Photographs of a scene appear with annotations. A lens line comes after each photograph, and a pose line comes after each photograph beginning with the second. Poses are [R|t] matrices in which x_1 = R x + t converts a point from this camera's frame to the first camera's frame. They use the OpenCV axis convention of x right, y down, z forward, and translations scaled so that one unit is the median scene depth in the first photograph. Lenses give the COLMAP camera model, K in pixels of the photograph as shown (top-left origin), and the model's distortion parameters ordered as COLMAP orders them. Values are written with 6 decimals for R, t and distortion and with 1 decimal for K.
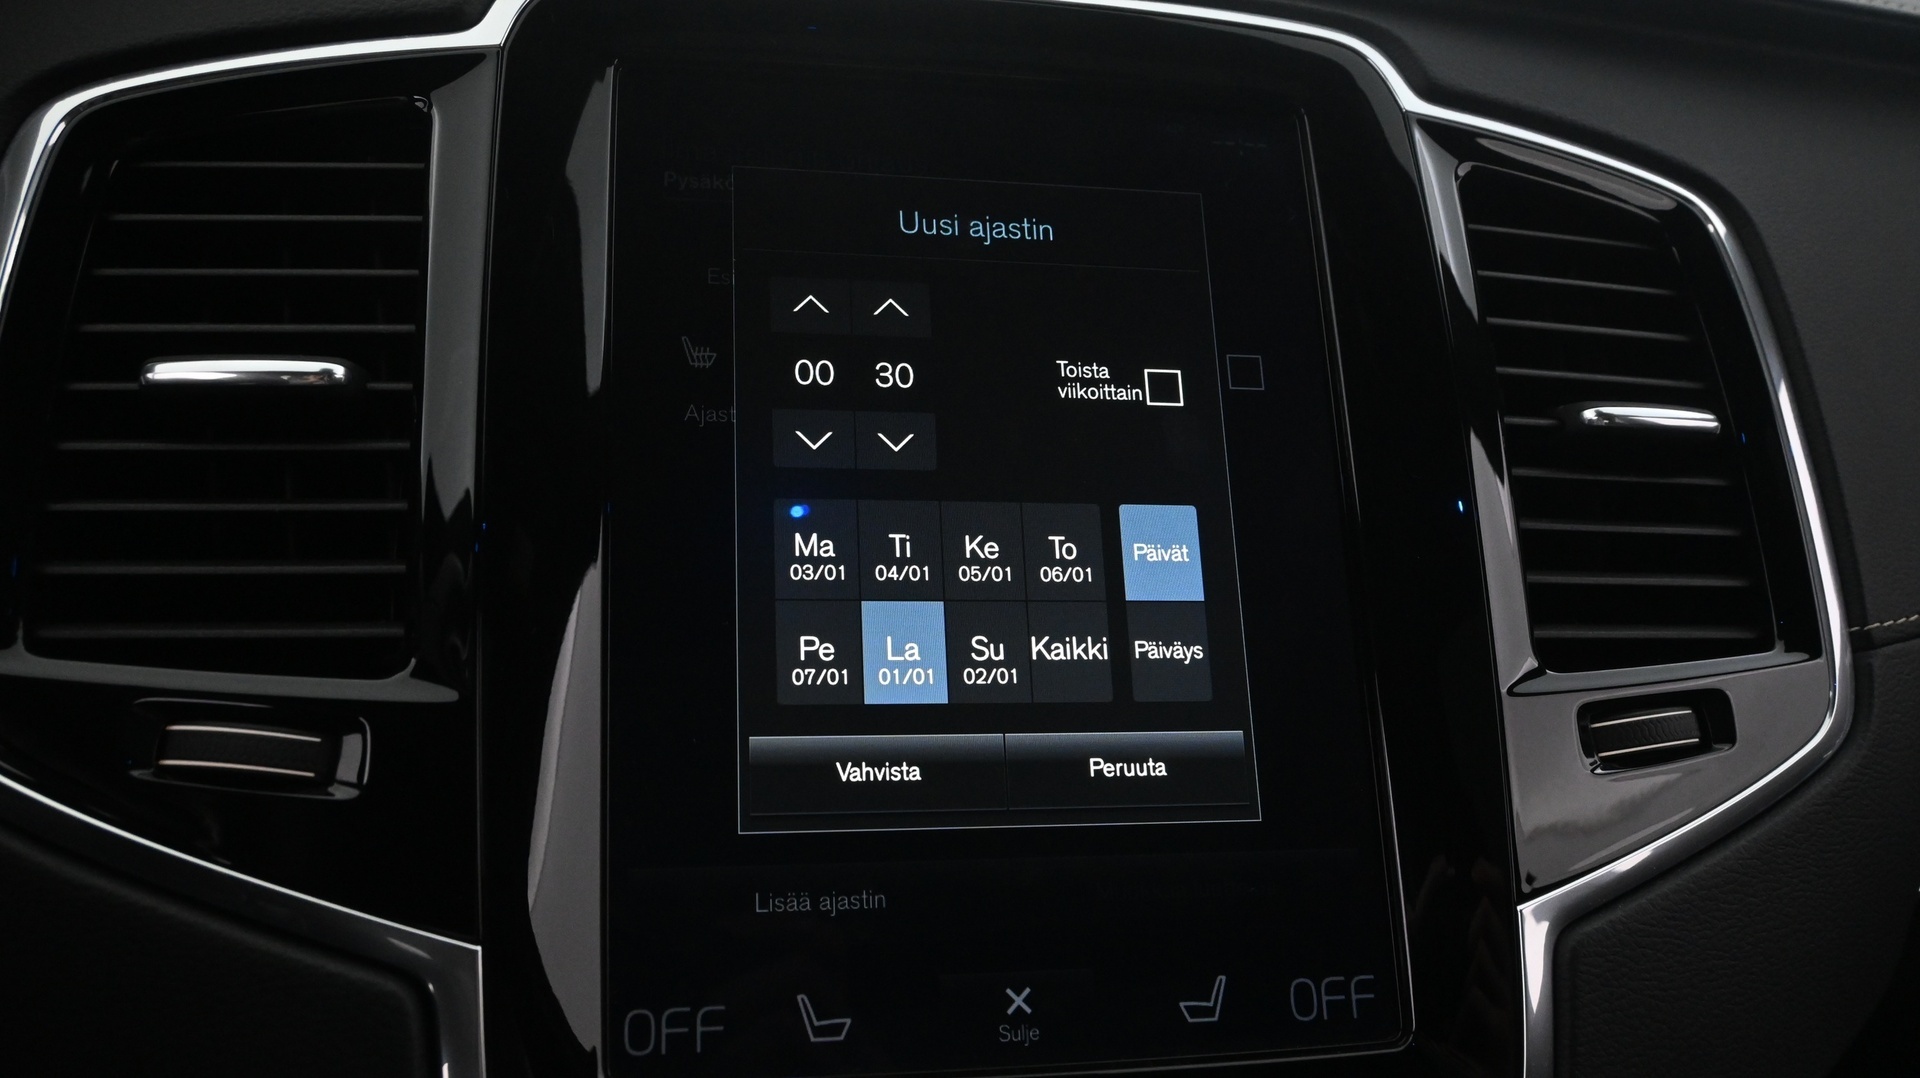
lens RADIAL K [[1618.4, 0, 960.0], [0, 1618.4, 539.0], [0, 0, 1]] dist [-0.003737, 0.004606]
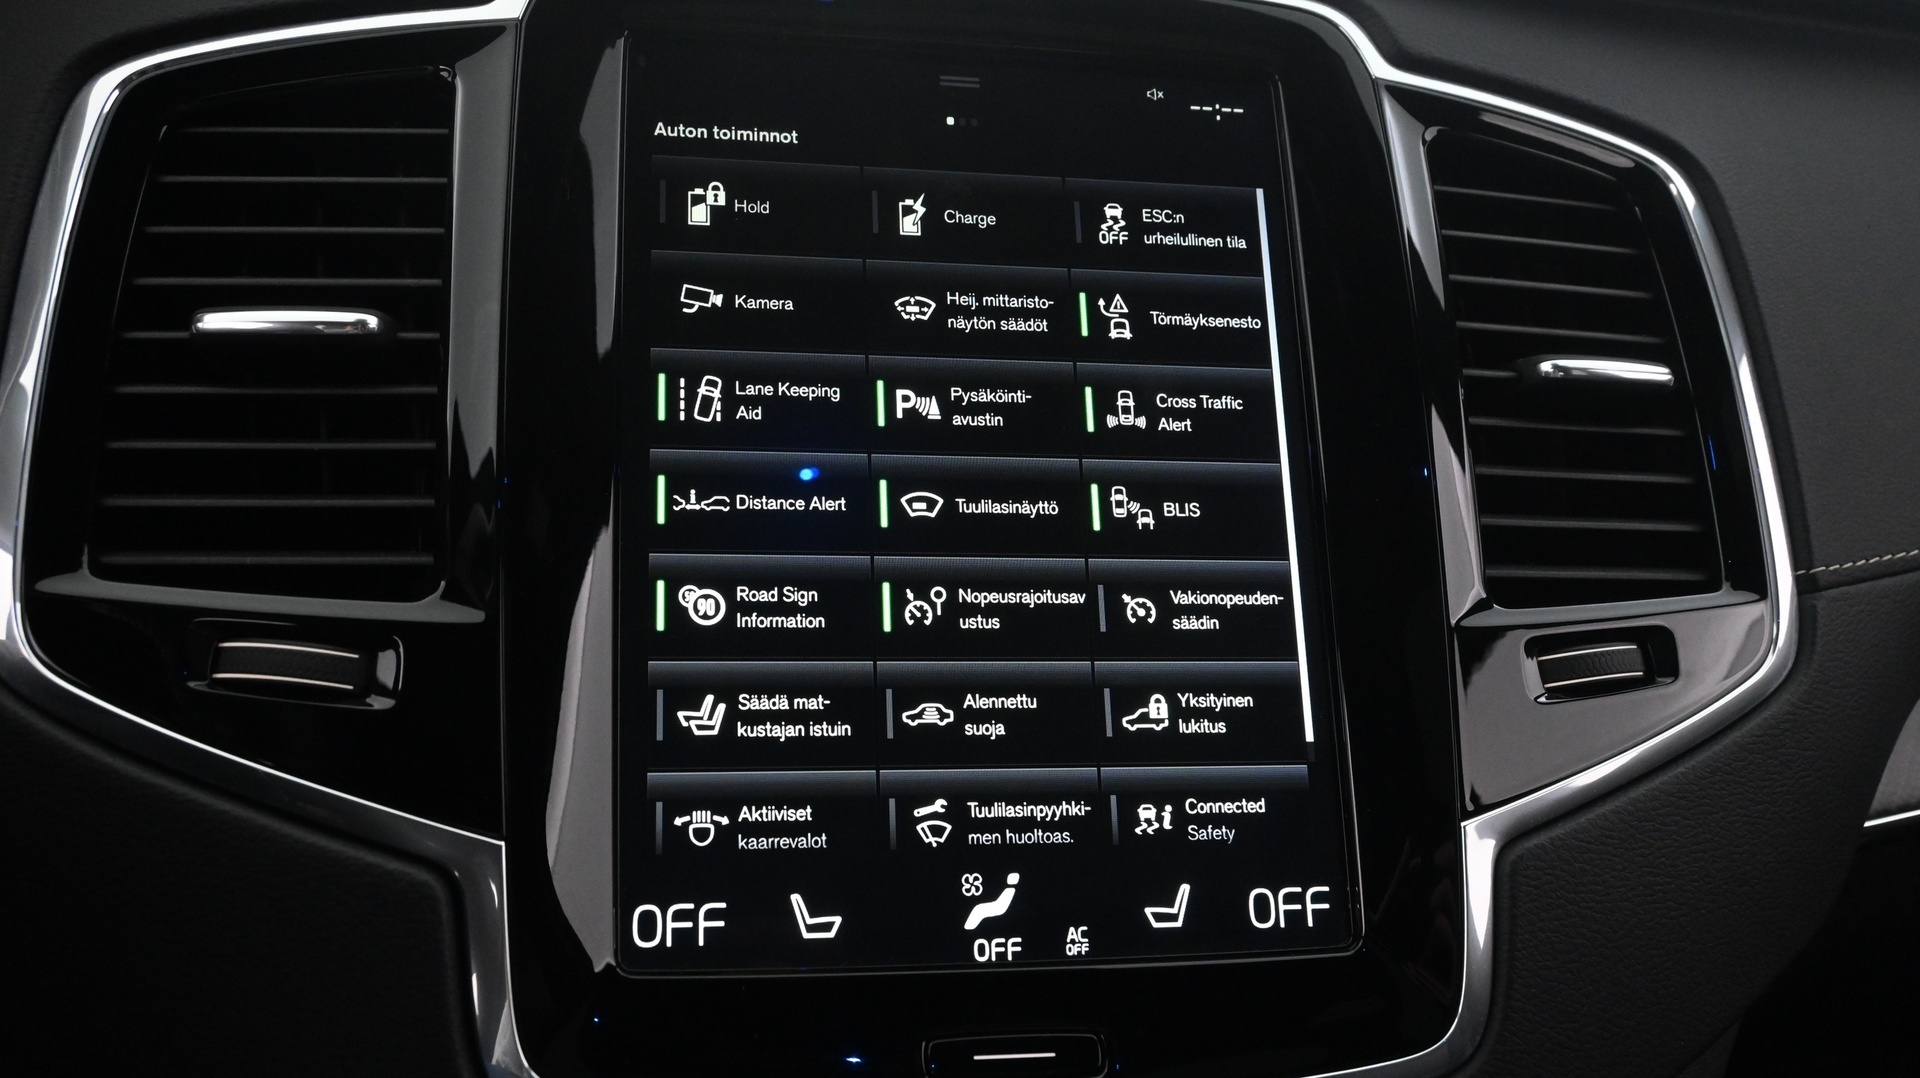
lens RADIAL K [[1703.1, 0, 960.0], [0, 1703.1, 539.0], [0, 0, 1]] dist [0.010497, -0.001785]
pose [[0.999858, 0.003770, -0.016417, 0.027883], [-0.003561, 0.999913, 0.012735, 0.024264], [0.016464, -0.012674, 0.999784, -0.130065]]
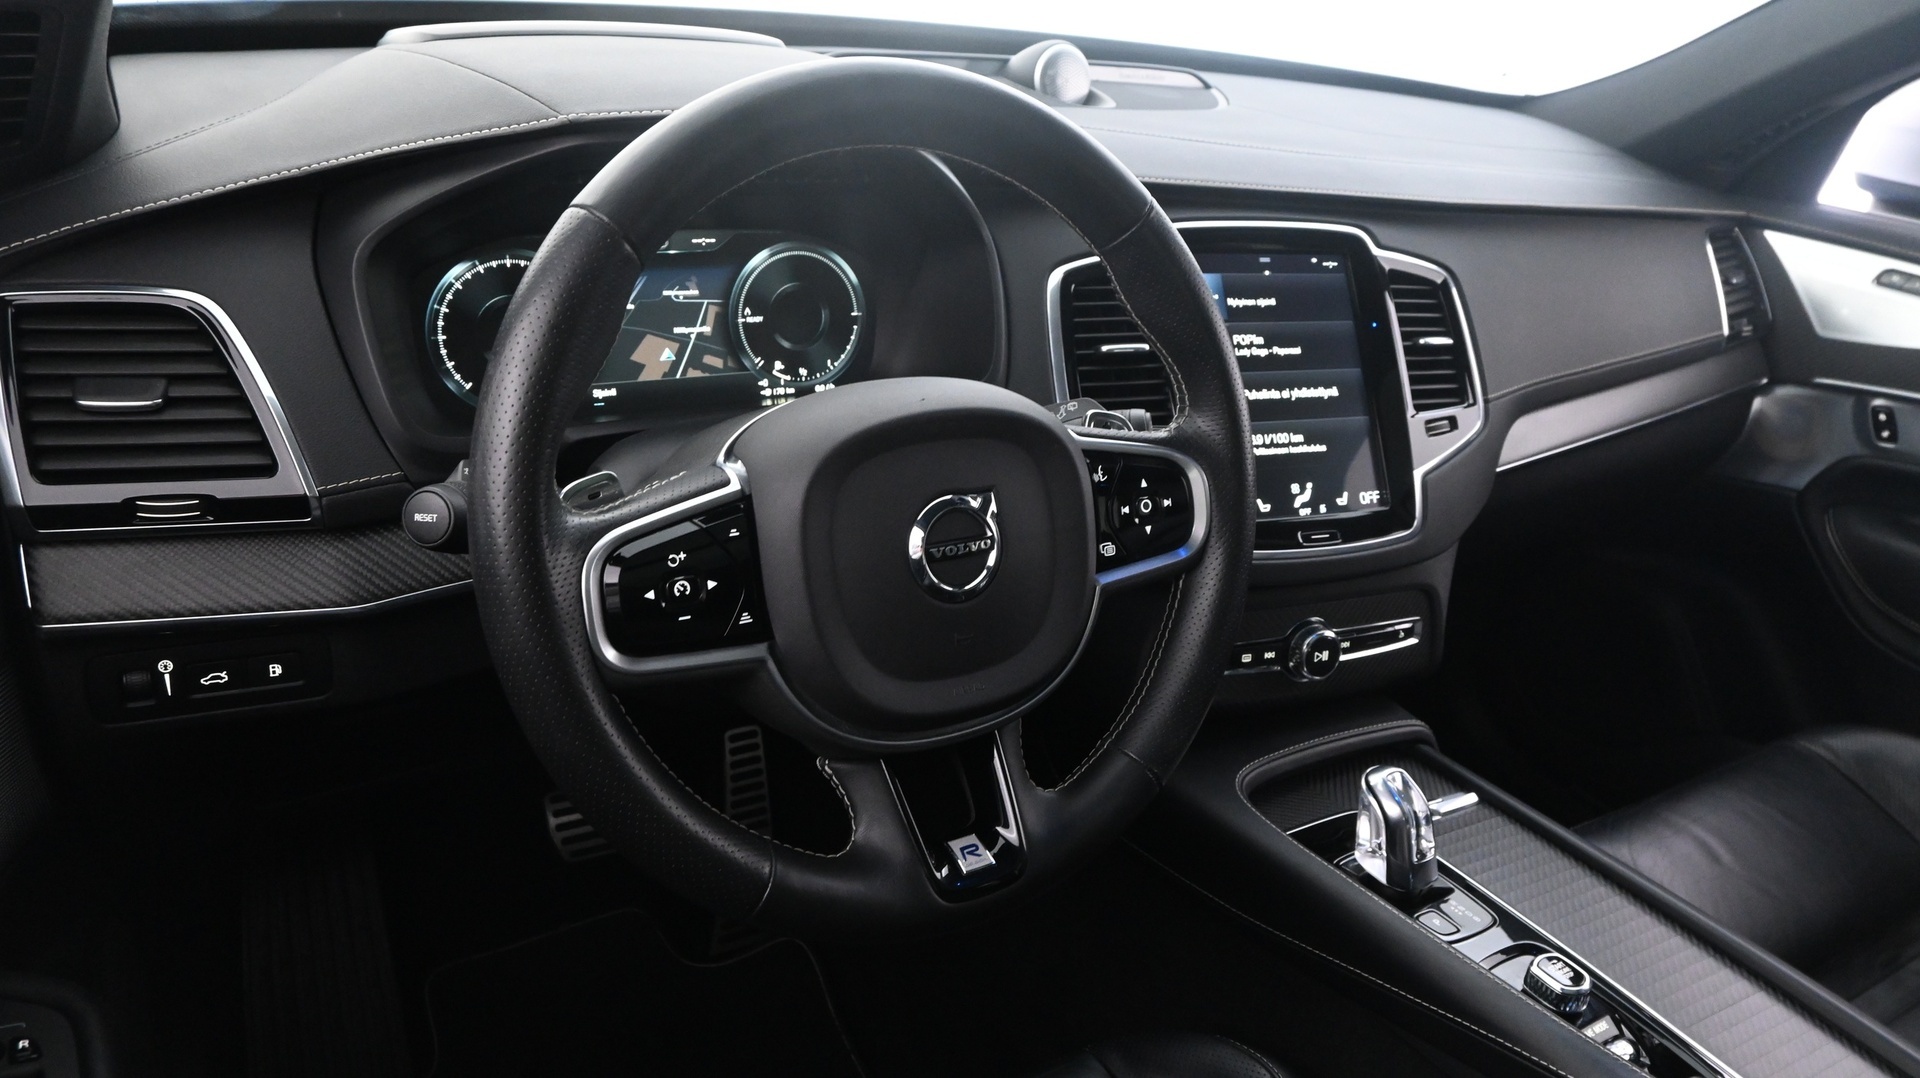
lens RADIAL K [[1282.8, 0, 960.0], [0, 1282.8, 539.0], [0, 0, 1]] dist [0.004805, 0.000177]
pose [[0.975936, -0.063671, 0.208552, -1.359510], [0.031286, 0.987412, 0.155047, -0.128281], [-0.215799, -0.144791, 0.965643, -1.760885]]
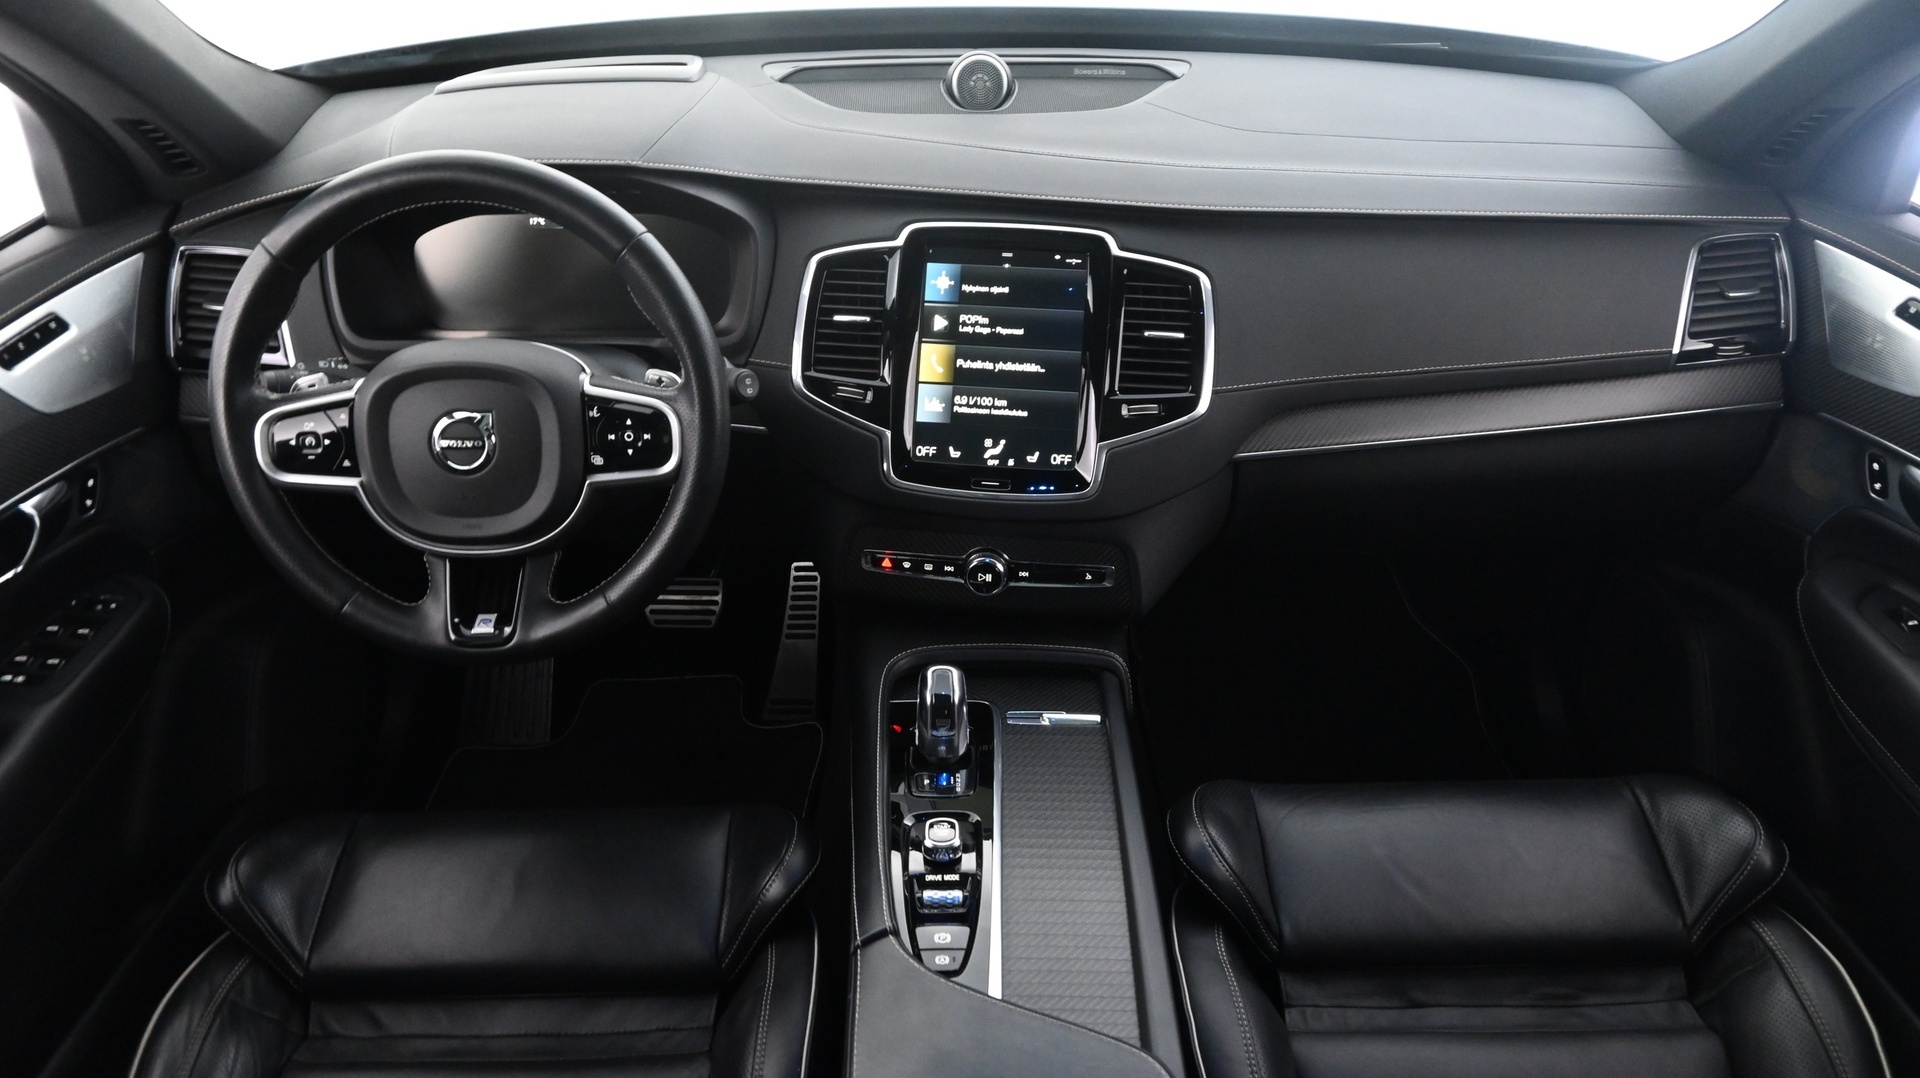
lens RADIAL K [[1282.8, 0, 960.0], [0, 1282.8, 539.0], [0, 0, 1]] dist [0.004805, 0.000177]
pose [[0.955498, 0.104847, -0.275737, 0.984092], [-0.031624, 0.965727, 0.257628, -0.443086], [0.293298, -0.237443, 0.926065, -2.573587]]
